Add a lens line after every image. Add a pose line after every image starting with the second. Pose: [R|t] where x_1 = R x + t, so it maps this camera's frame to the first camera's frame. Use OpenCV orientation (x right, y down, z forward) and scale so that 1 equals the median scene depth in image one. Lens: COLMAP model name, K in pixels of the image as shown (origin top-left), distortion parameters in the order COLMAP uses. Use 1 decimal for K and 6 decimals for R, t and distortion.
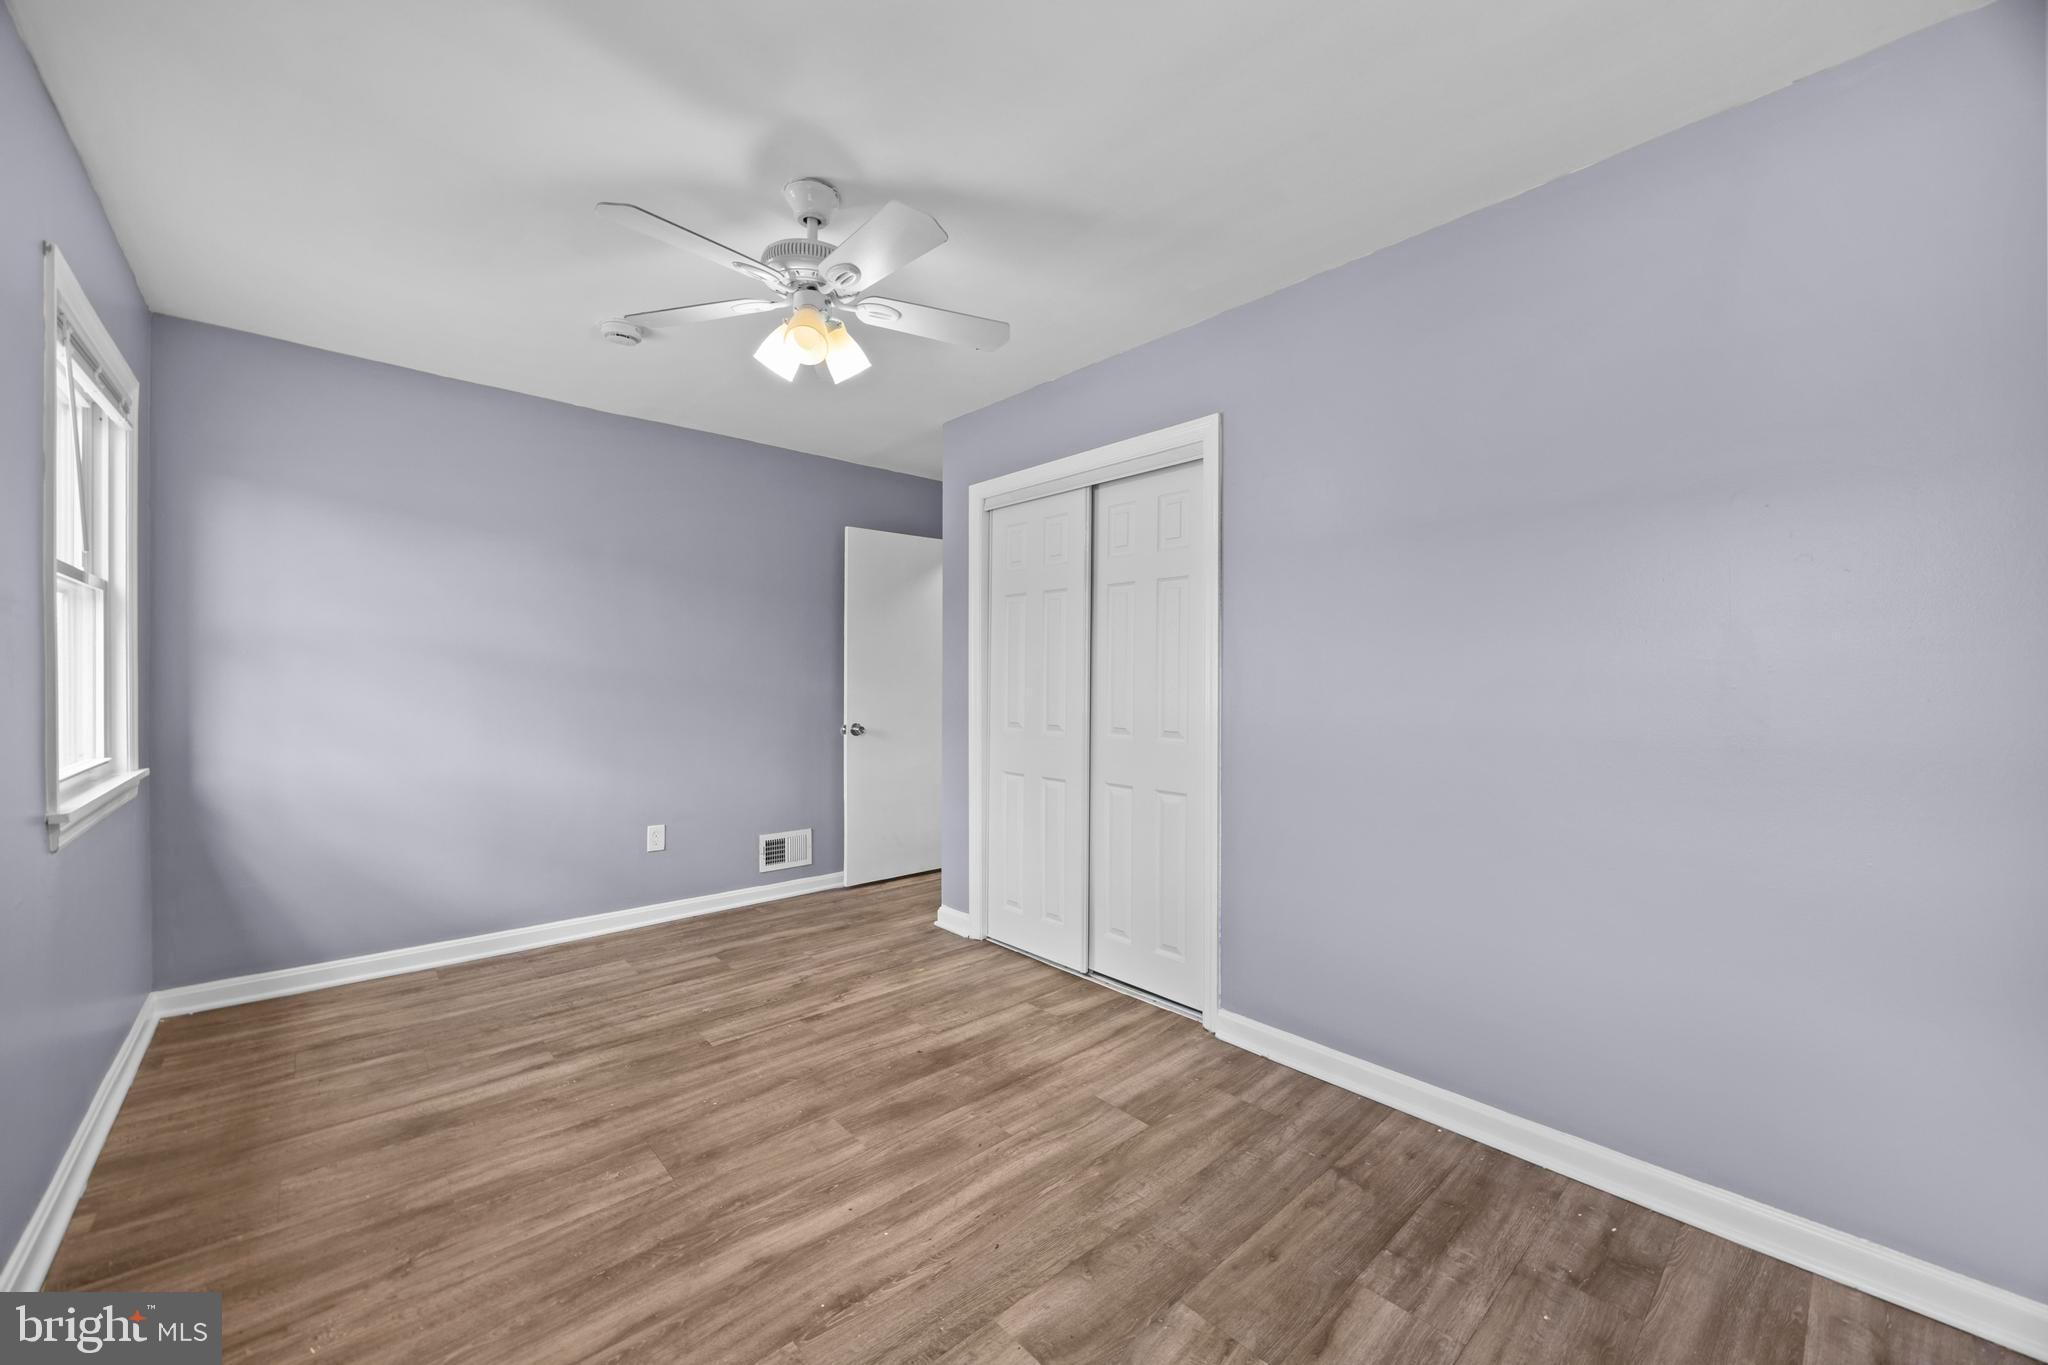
lens RADIAL K [[776.9, 0, 1020.3], [0, 776.9, 682.4], [0, 0, 1]] dist [-0.004471, 0.000588]
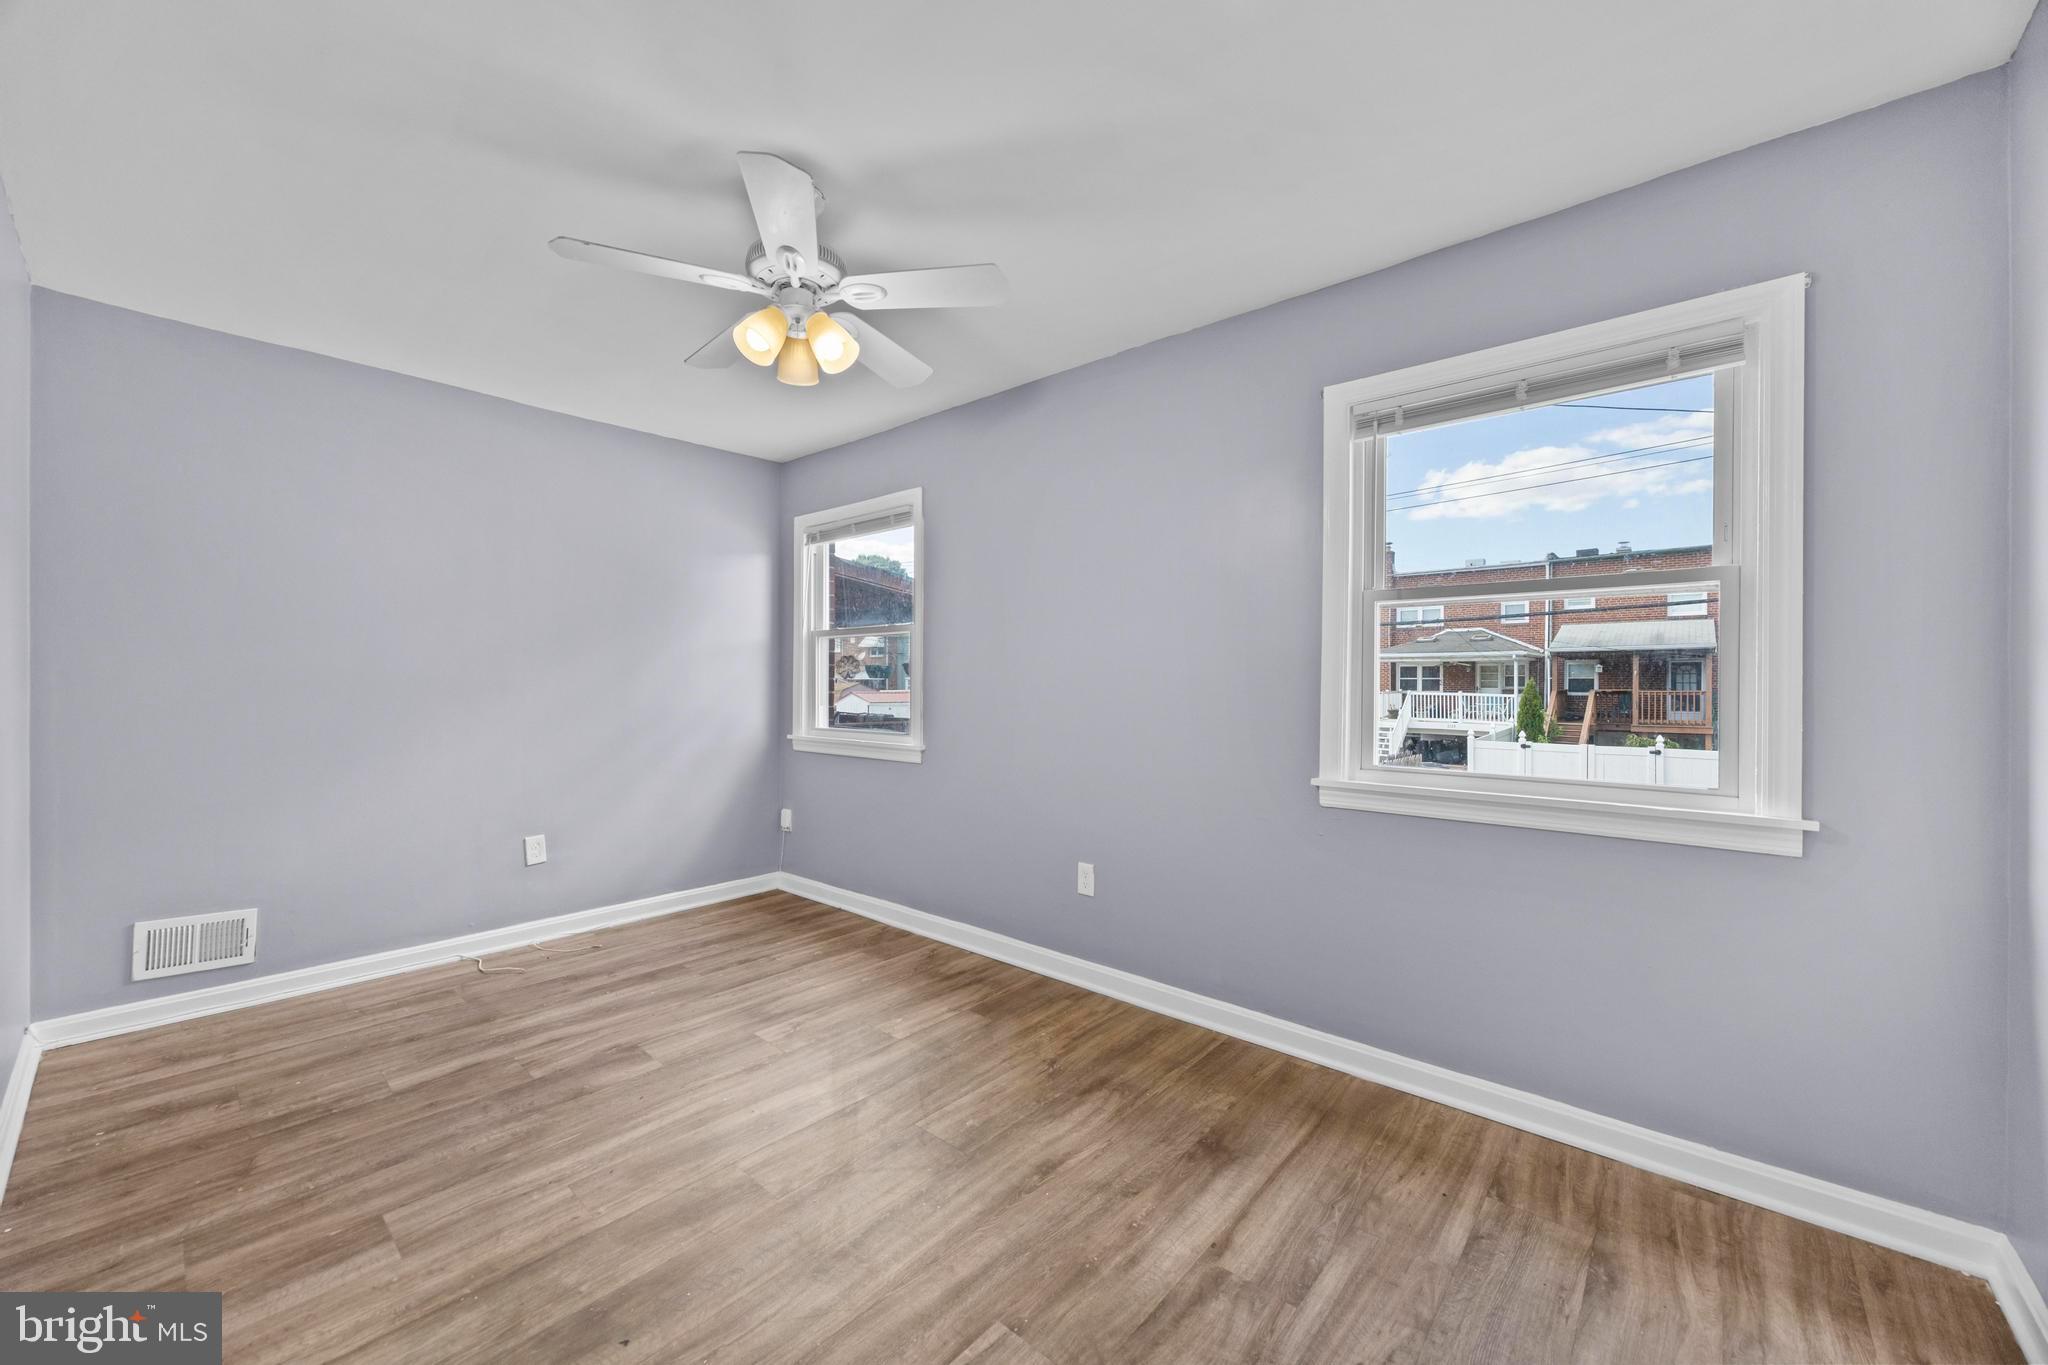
lens RADIAL K [[776.9, 0, 1020.3], [0, 776.9, 682.4], [0, 0, 1]] dist [-0.004471, 0.000588]
pose [[-0.993534, -0.008435, -0.113218, -0.474314], [-0.008892, 0.999954, 0.003537, -0.010373], [0.113183, 0.004521, -0.993564, 2.171335]]
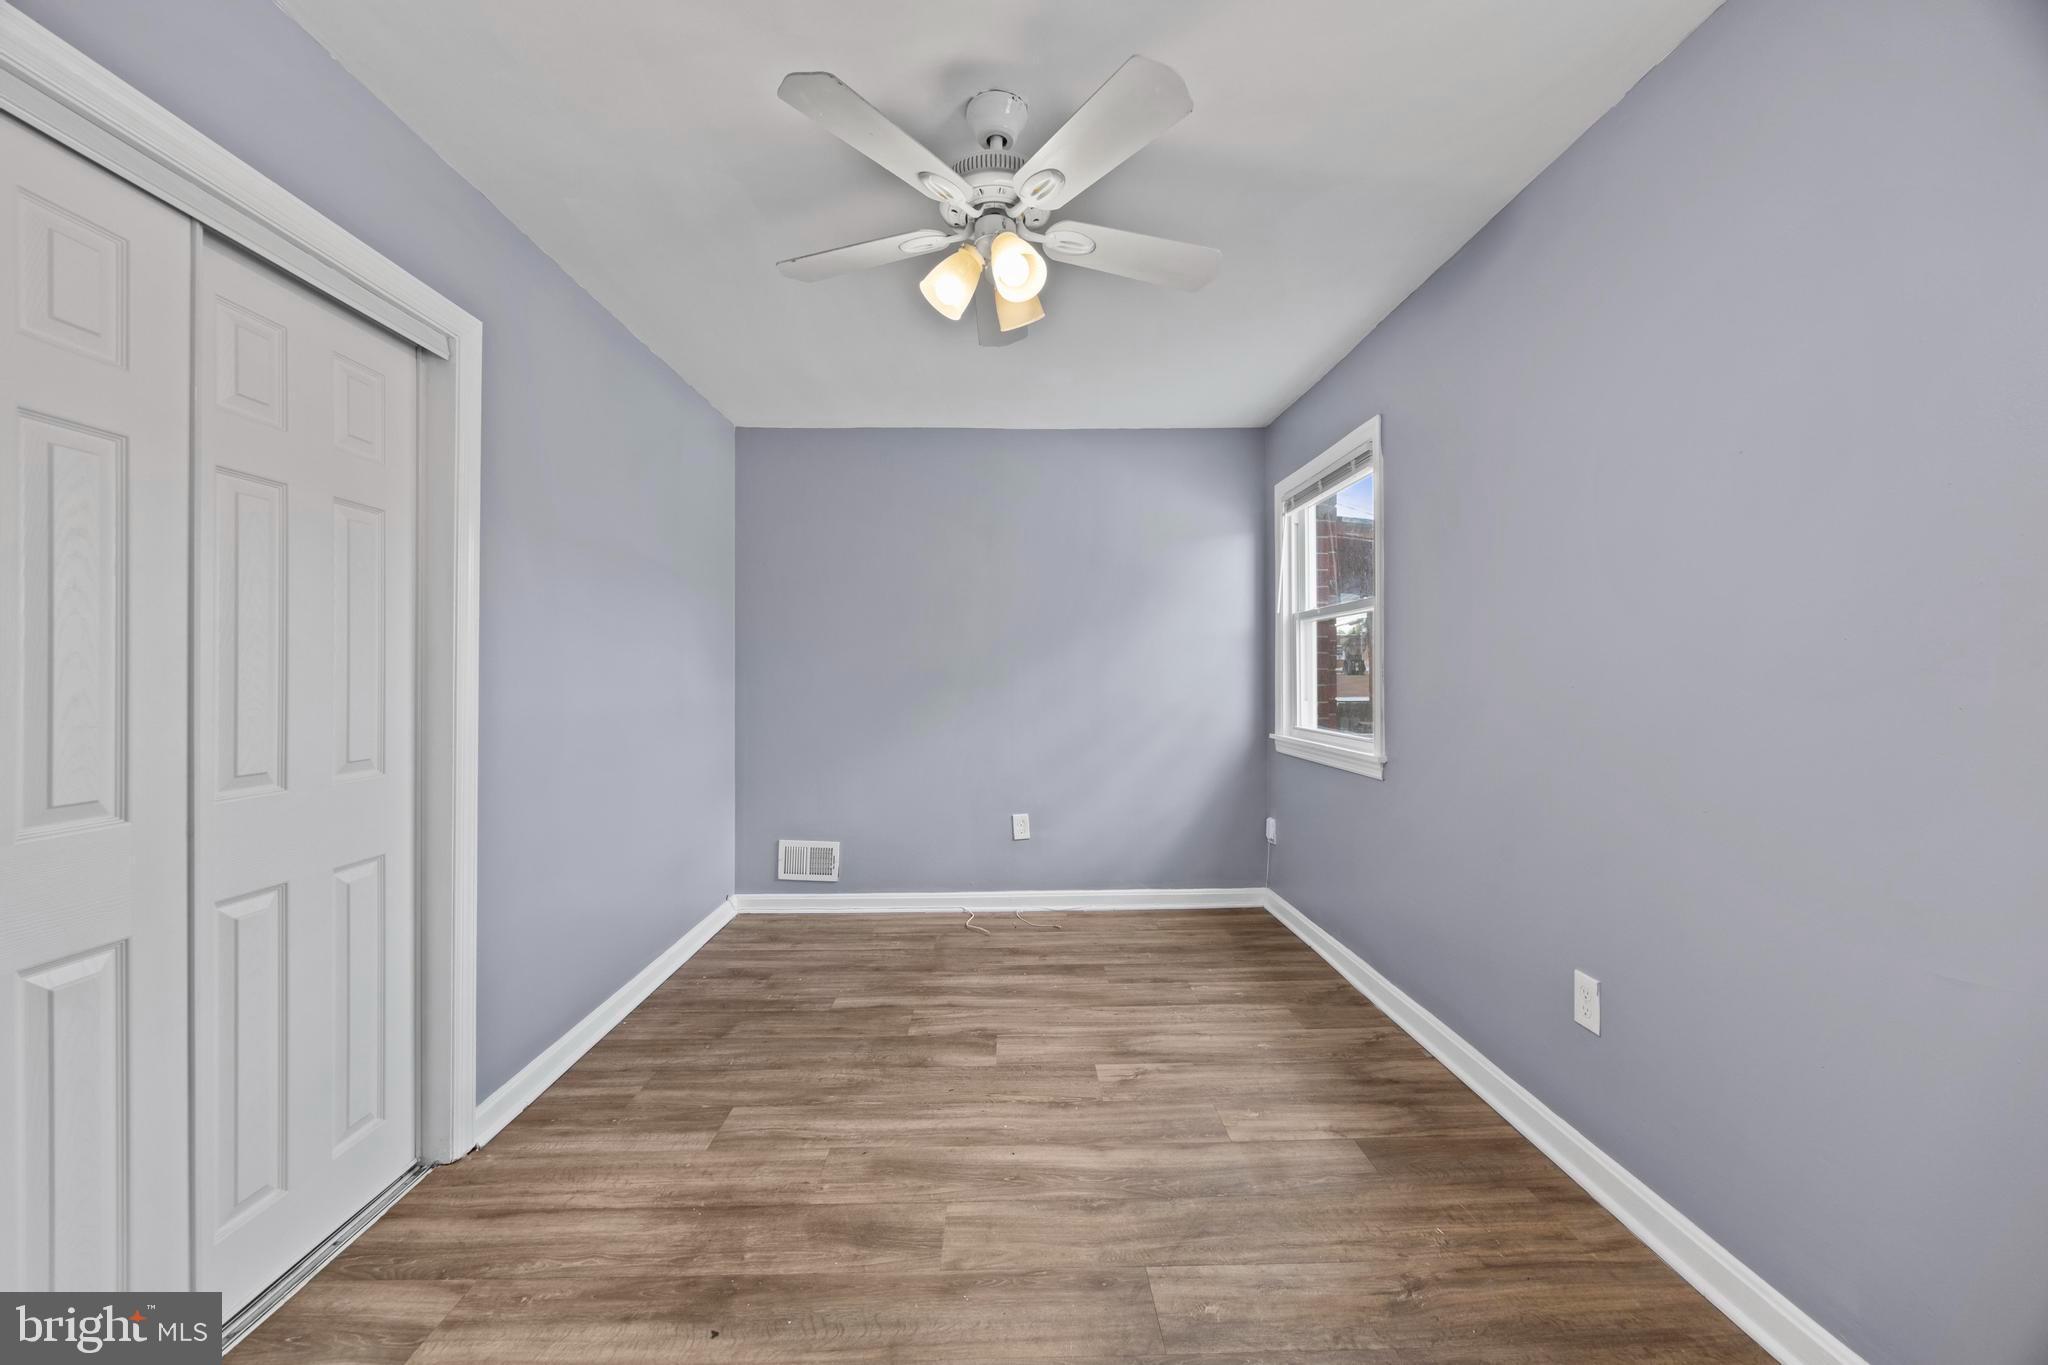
lens RADIAL K [[781.6, 0, 1018.8], [0, 781.6, 667.1], [0, 0, 1]] dist [-0.004677, 0.000165]
pose [[-0.754645, 0.006396, 0.656102, -0.915084], [0.003707, 0.999978, -0.005484, -0.005221], [-0.656122, -0.001707, -0.754653, 1.752625]]
